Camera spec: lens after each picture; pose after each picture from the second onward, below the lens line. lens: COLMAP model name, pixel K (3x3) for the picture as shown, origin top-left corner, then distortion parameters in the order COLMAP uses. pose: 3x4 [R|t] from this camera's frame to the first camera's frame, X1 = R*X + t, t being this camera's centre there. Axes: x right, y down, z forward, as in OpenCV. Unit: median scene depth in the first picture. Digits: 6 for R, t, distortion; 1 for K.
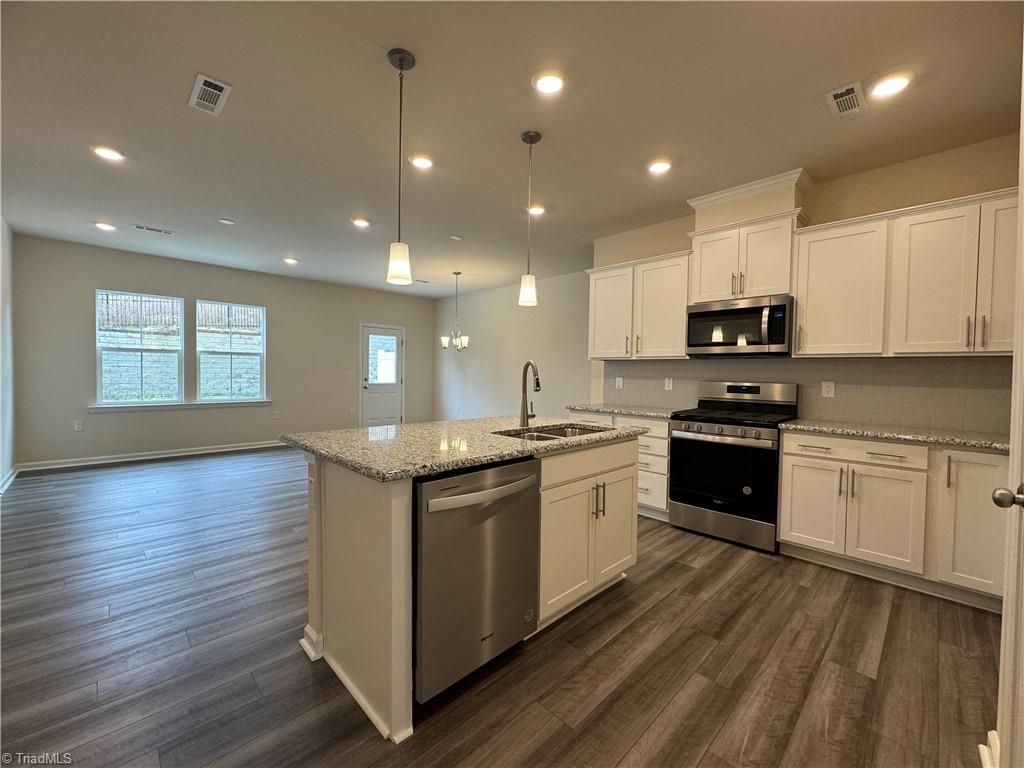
lens RADIAL K [[413.0, 0, 512.0], [0, 413.0, 384.0], [0, 0, 1]] dist [-0.000724, 0.000001]
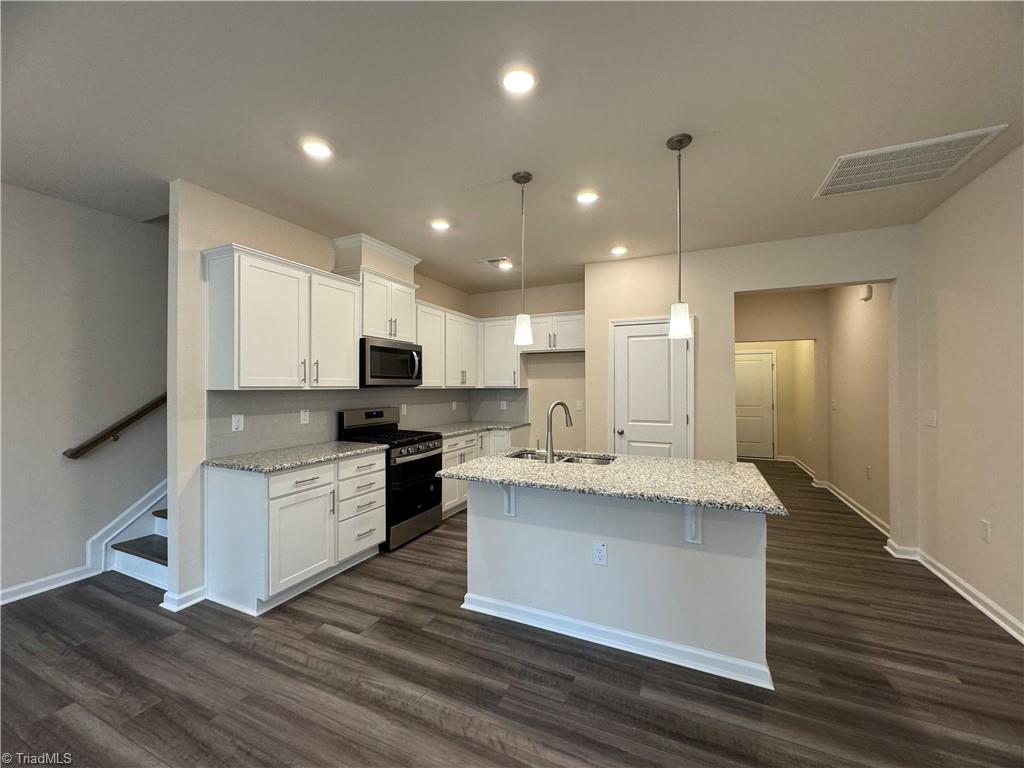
lens RADIAL K [[413.0, 0, 512.0], [0, 413.0, 384.0], [0, 0, 1]] dist [-0.000724, 0.000001]
pose [[-0.358928, -0.015428, 0.933238, -0.708997], [0.019484, 0.999522, 0.024017, -0.099168], [-0.933162, 0.026803, -0.358456, 1.113072]]
